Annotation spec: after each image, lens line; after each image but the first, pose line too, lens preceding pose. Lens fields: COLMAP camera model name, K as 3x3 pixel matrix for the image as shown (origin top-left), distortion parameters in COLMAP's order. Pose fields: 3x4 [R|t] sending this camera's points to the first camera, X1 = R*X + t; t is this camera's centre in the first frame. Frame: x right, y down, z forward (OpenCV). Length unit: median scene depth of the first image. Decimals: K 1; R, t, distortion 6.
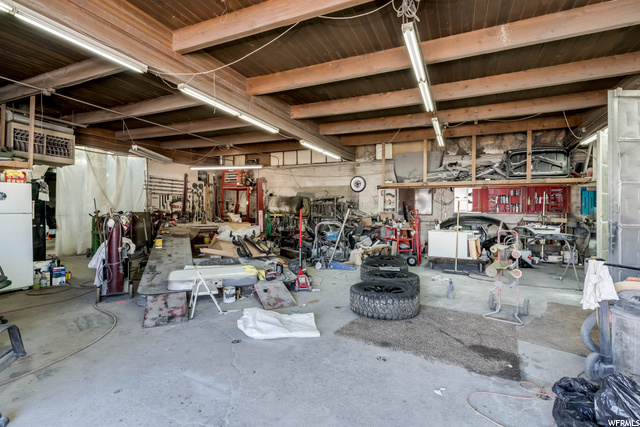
lens RADIAL K [[306.5, 0, 322.6], [0, 306.5, 211.8], [0, 0, 1]] dist [-0.002088, -0.000187]
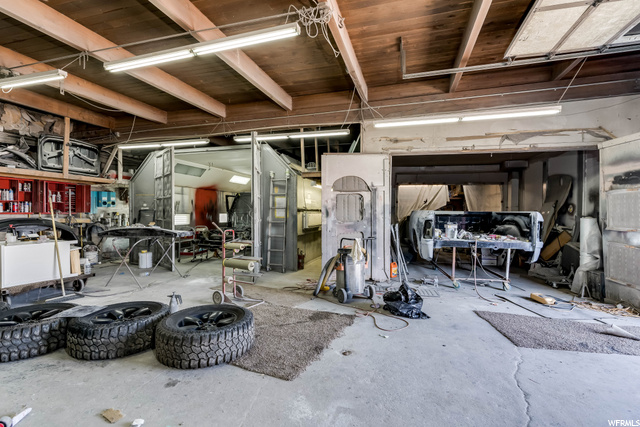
lens RADIAL K [[306.5, 0, 321.9], [0, 306.5, 213.0], [0, 0, 1]] dist [-0.002088, -0.000187]
pose [[-0.134713, -0.012340, 0.990808, -0.713949], [-0.001682, 0.999924, 0.012225, -0.020528], [-0.990883, -0.000019, -0.134724, 1.029379]]
